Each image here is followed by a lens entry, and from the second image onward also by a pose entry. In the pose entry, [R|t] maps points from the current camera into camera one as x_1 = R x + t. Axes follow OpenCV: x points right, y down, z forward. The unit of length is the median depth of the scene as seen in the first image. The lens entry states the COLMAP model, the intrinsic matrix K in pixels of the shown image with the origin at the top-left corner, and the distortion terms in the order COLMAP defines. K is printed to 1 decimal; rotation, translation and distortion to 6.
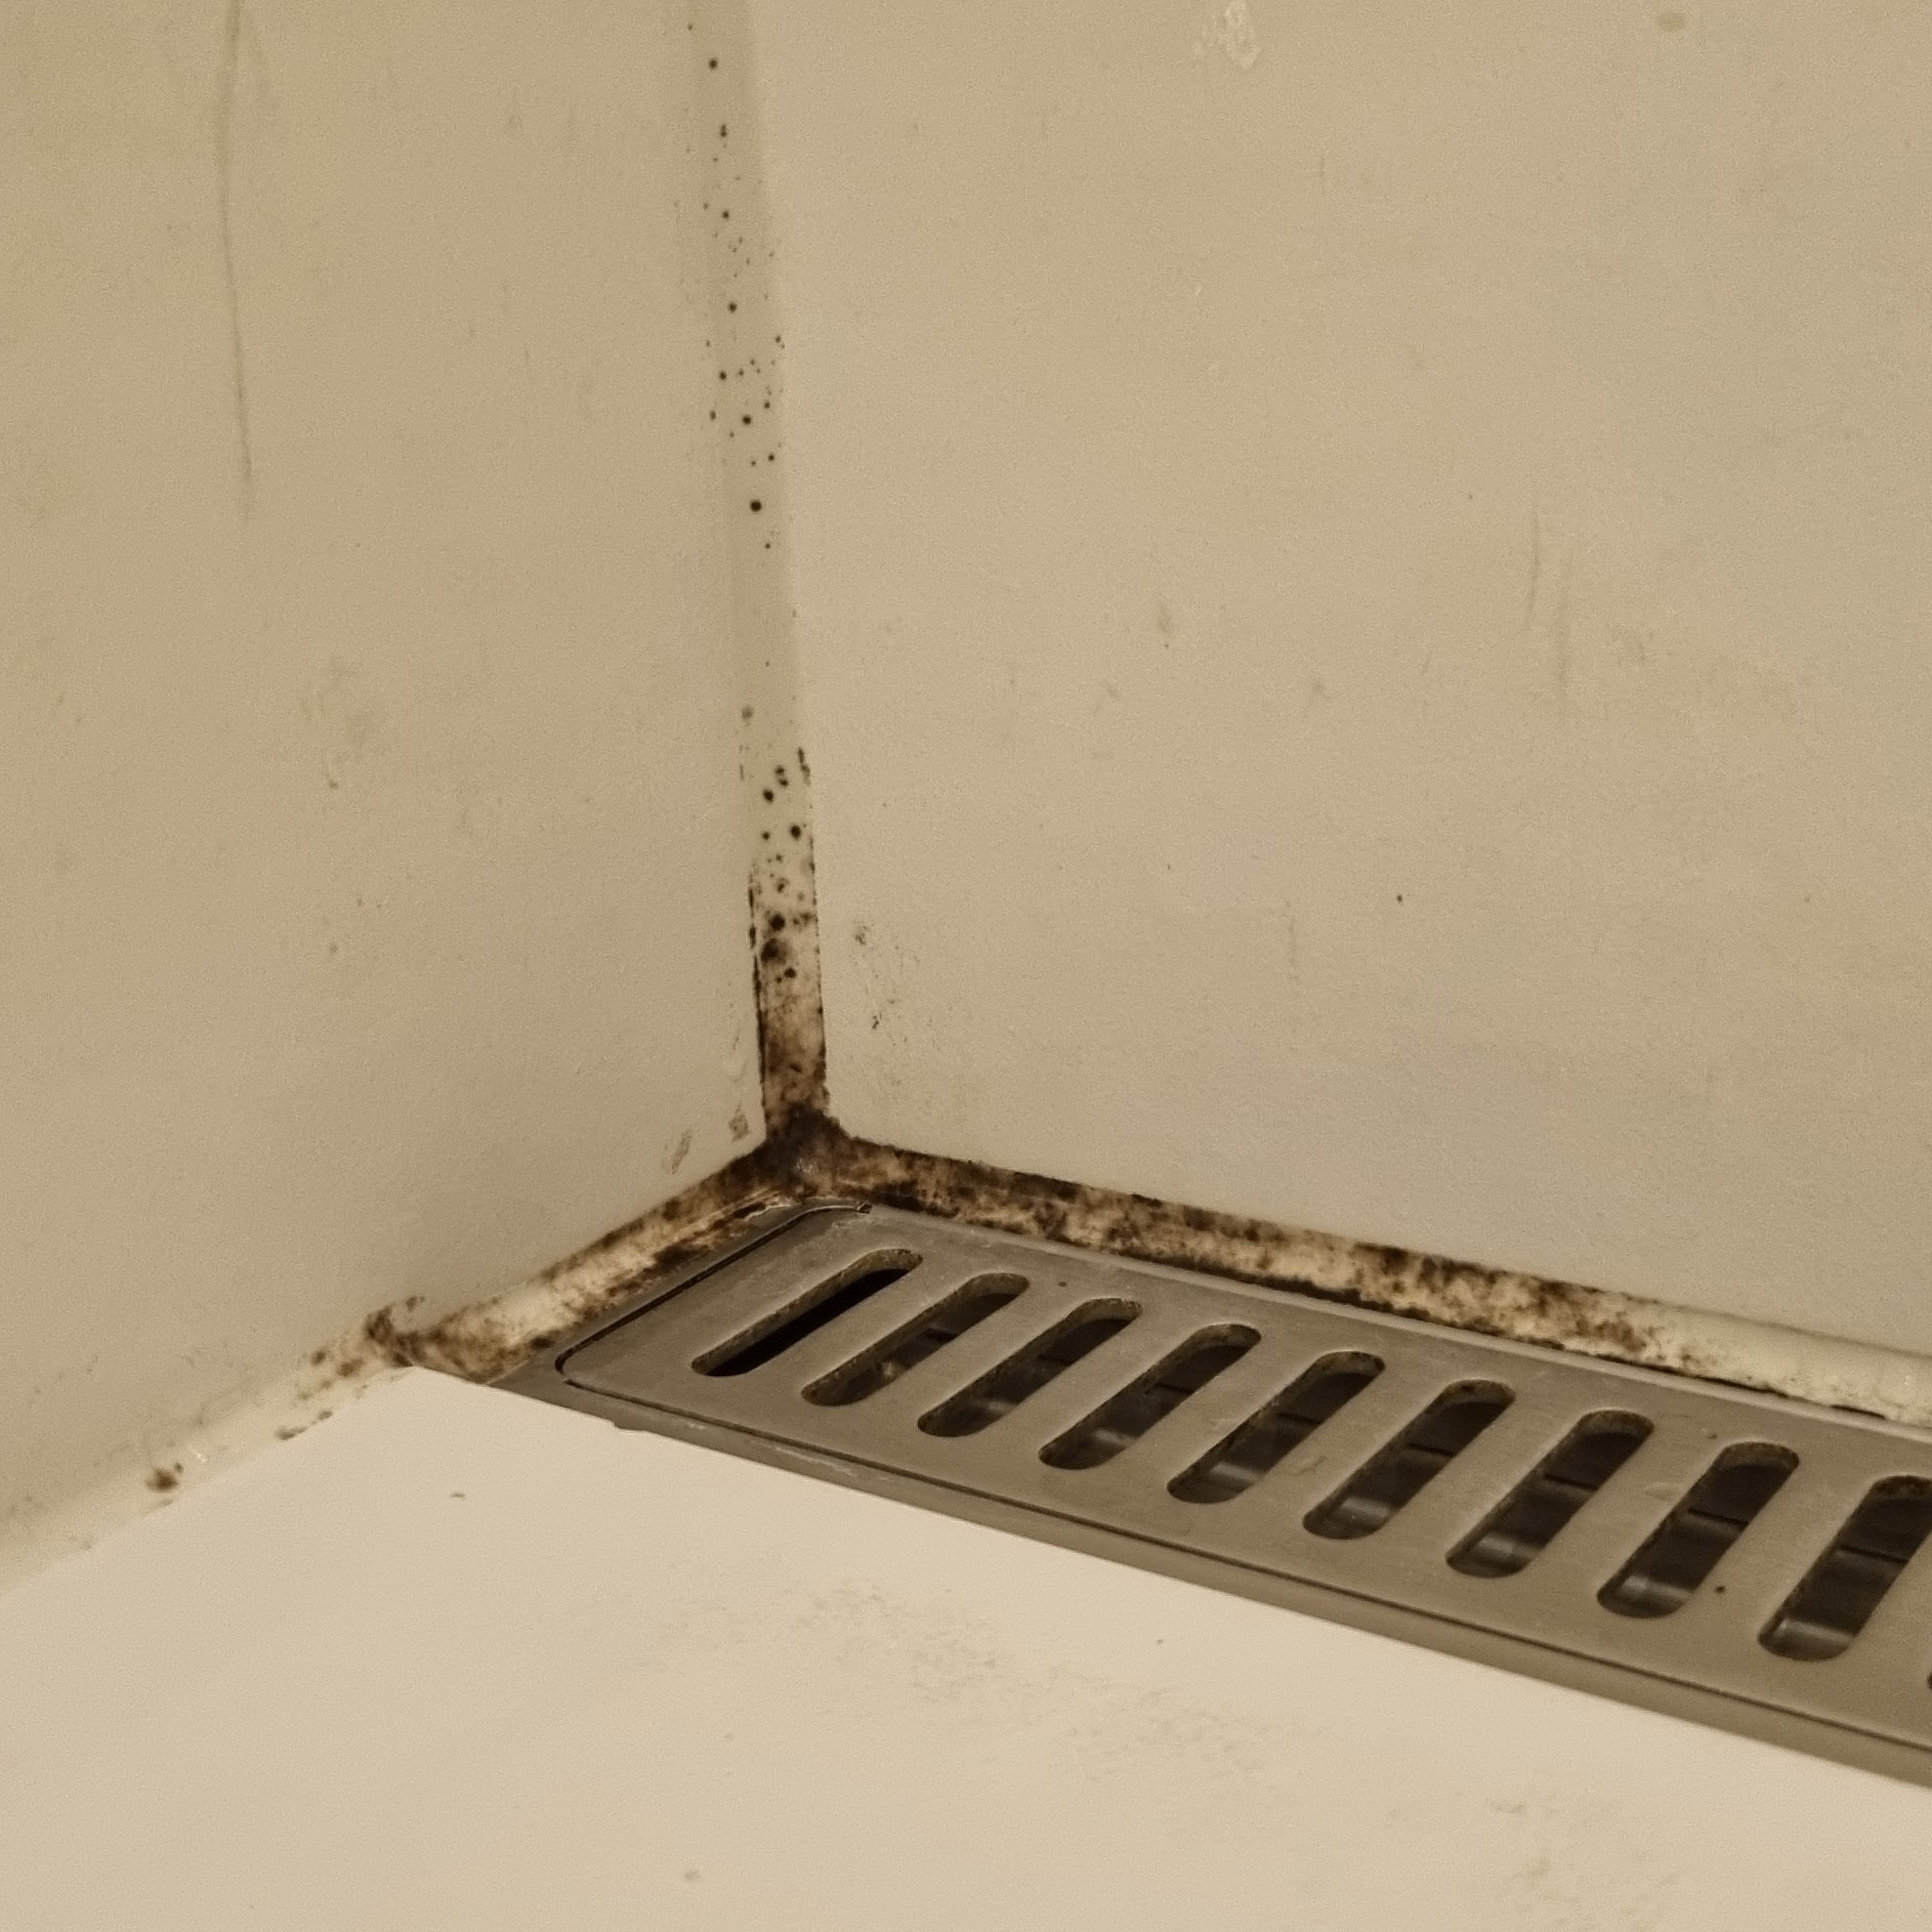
lens RADIAL K [[3070.6, 0, 949.4], [0, 3070.6, 963.5], [0, 0, 1]] dist [-0.023878, 0.000000]
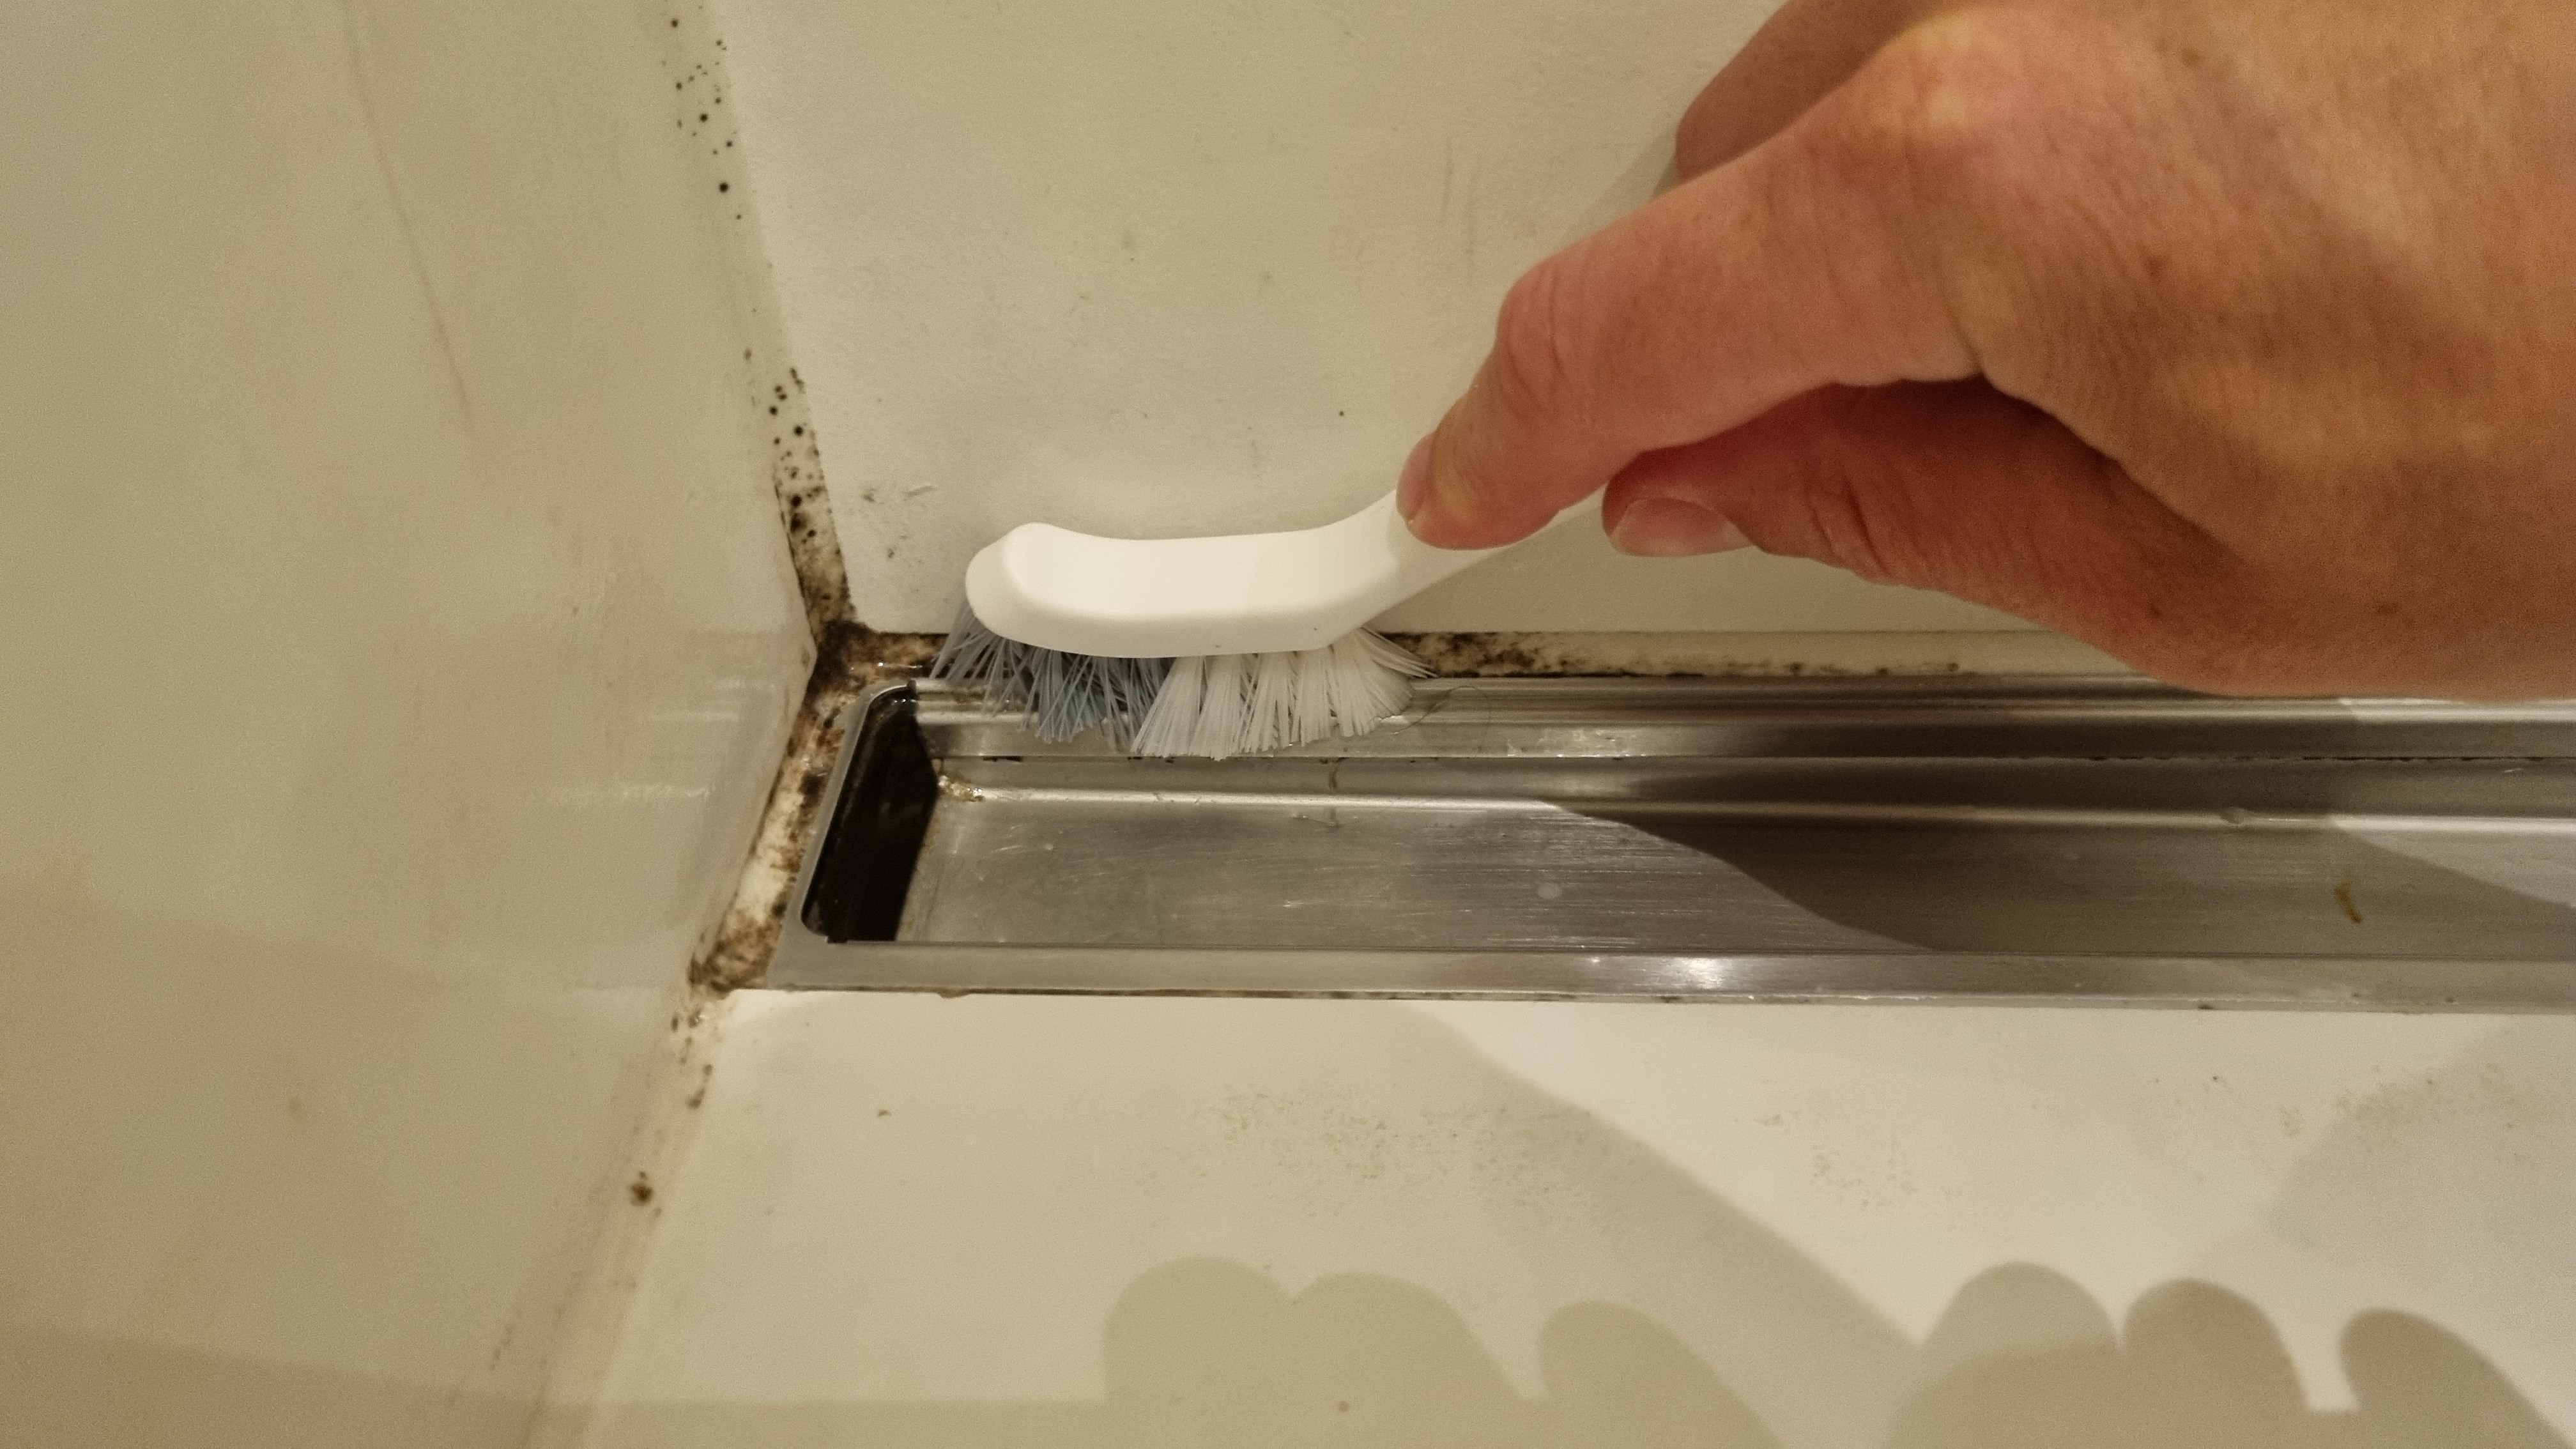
lens RADIAL K [[2013.6, 0, 1270.8], [0, 2013.6, 691.4], [0, 0, 1]] dist [-0.001555, 0.009094]
pose [[0.864028, -0.324882, 0.384588, -0.234428], [0.165603, 0.904810, 0.392293, -0.237230], [-0.475428, -0.275263, 0.835583, 0.217891]]
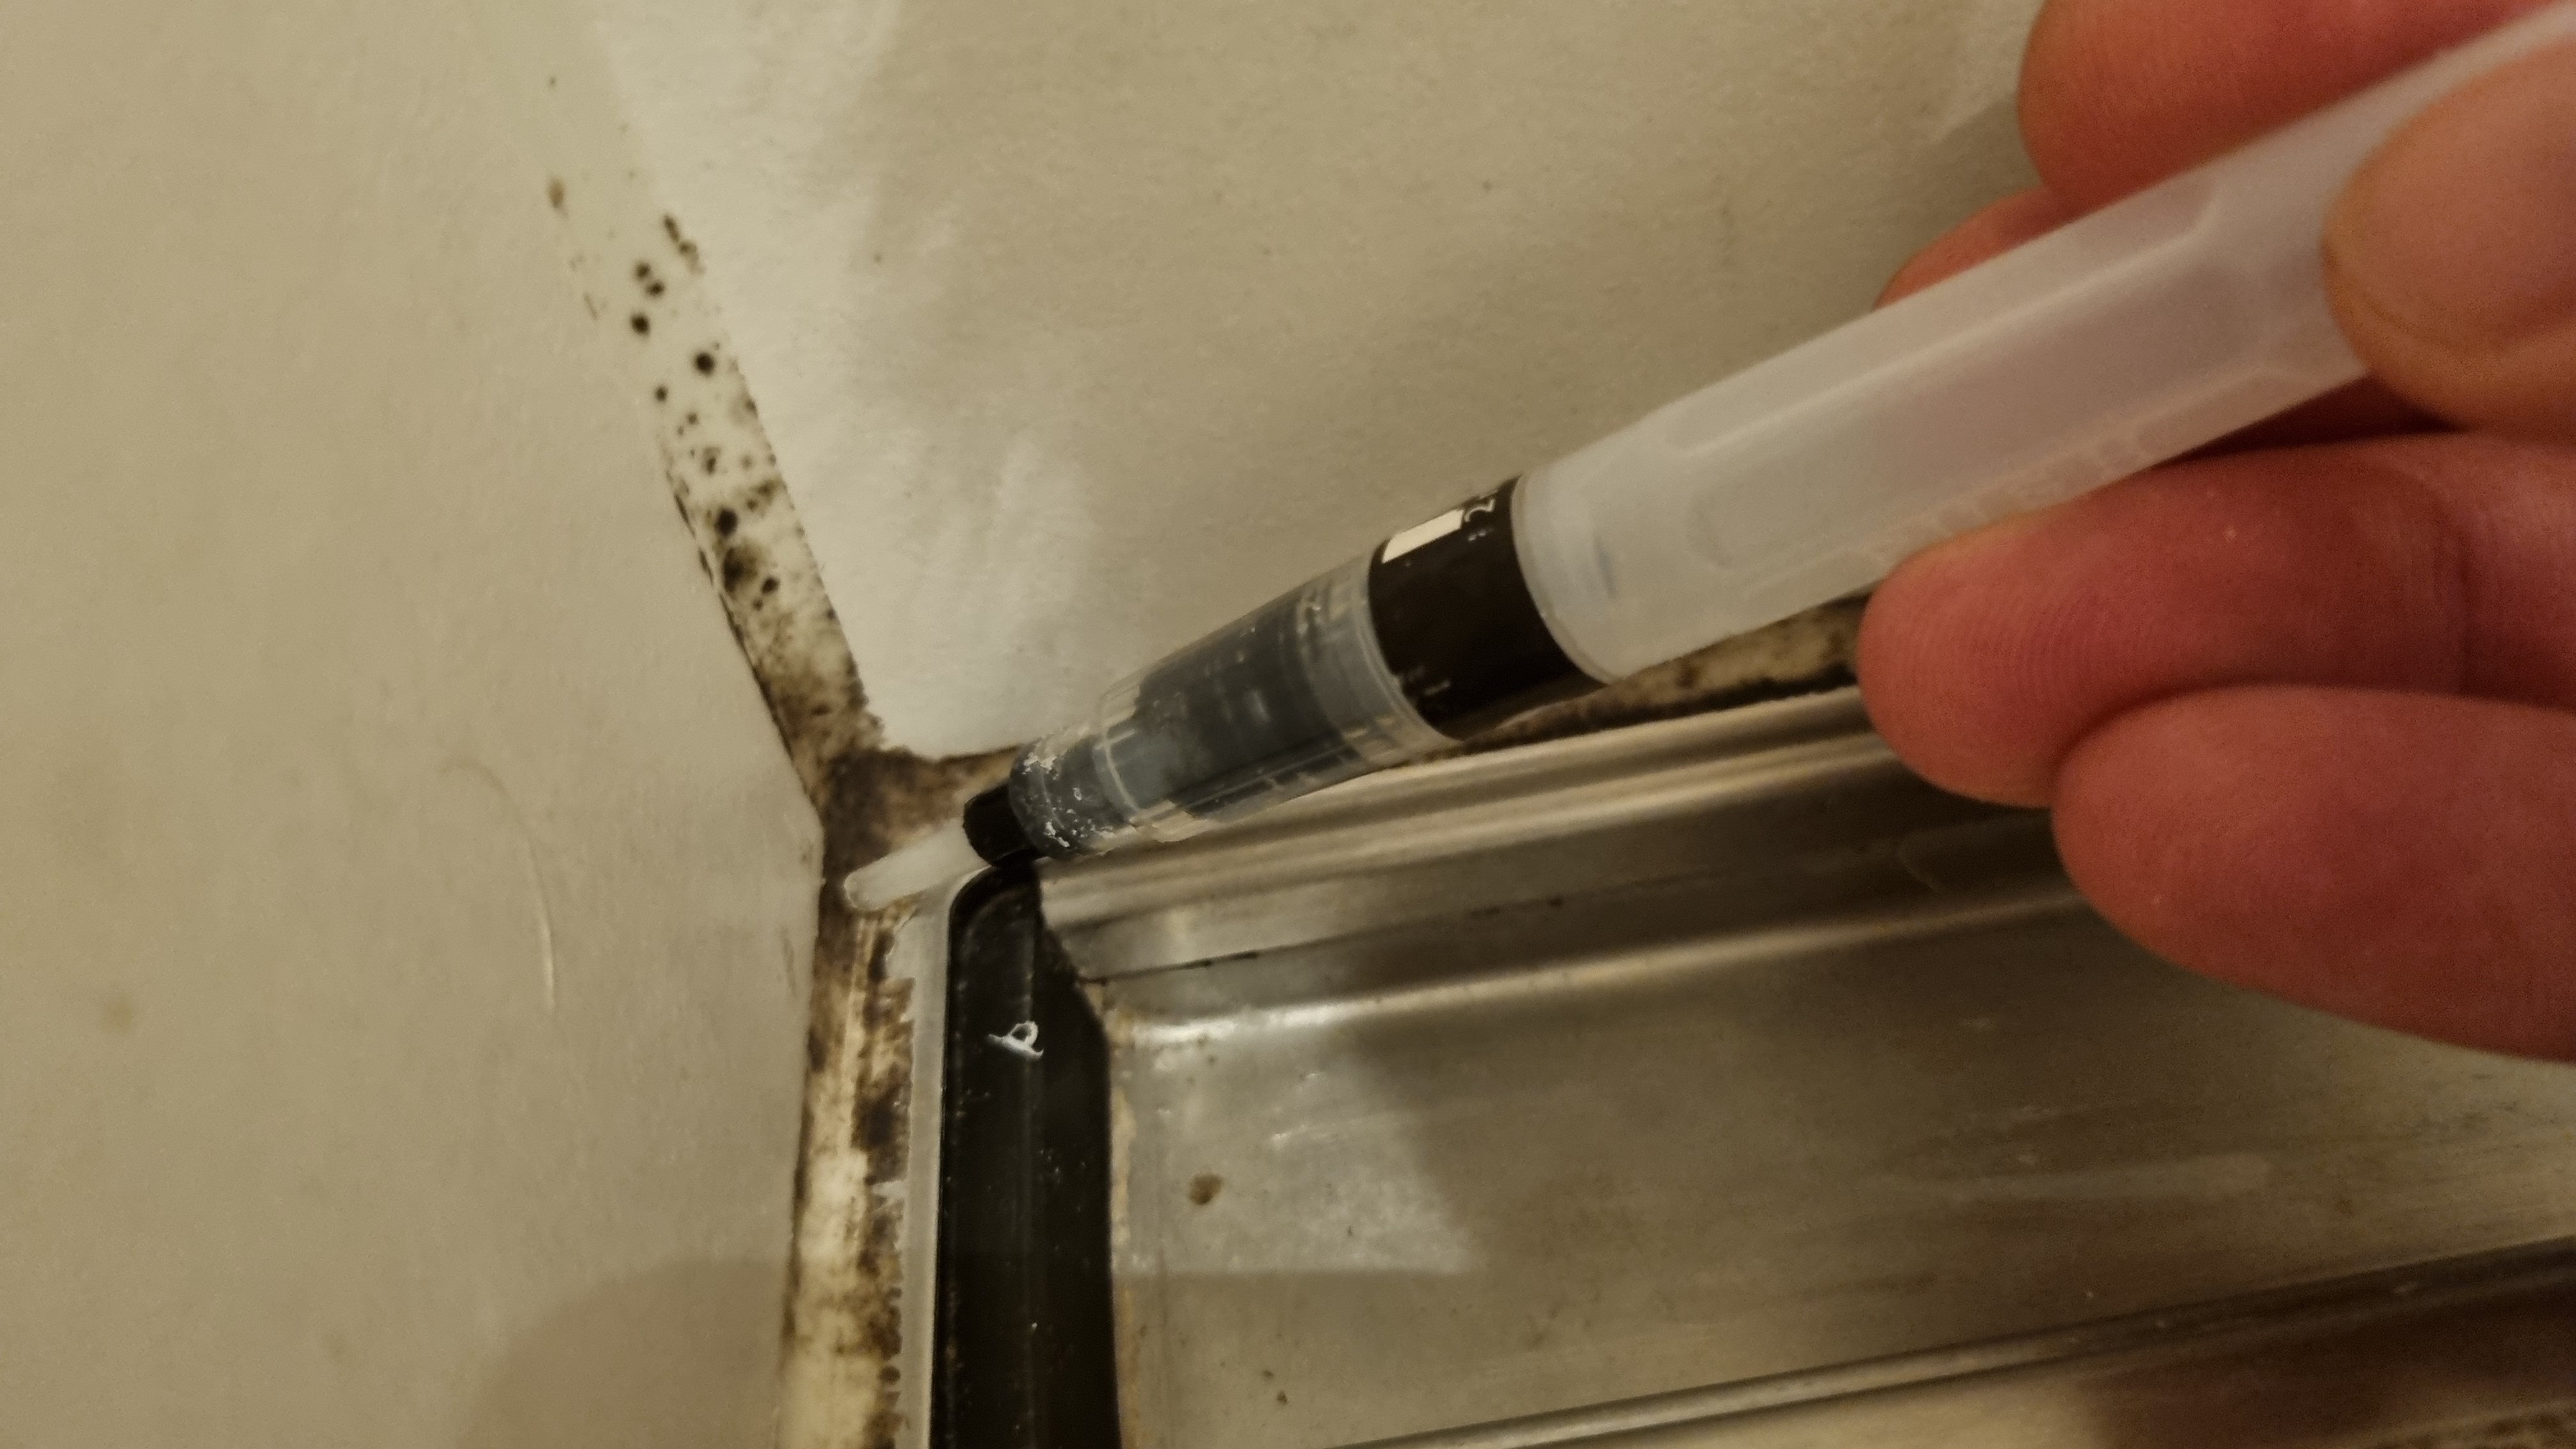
lens RADIAL K [[2092.8, 0, 1266.4], [0, 2092.8, 718.8], [0, 0, 1]] dist [-0.011065, 0.000185]
pose [[0.773664, -0.489706, 0.402035, -0.155135], [0.307272, 0.844908, 0.437851, -0.123098], [-0.554101, -0.215216, 0.804148, 0.650997]]
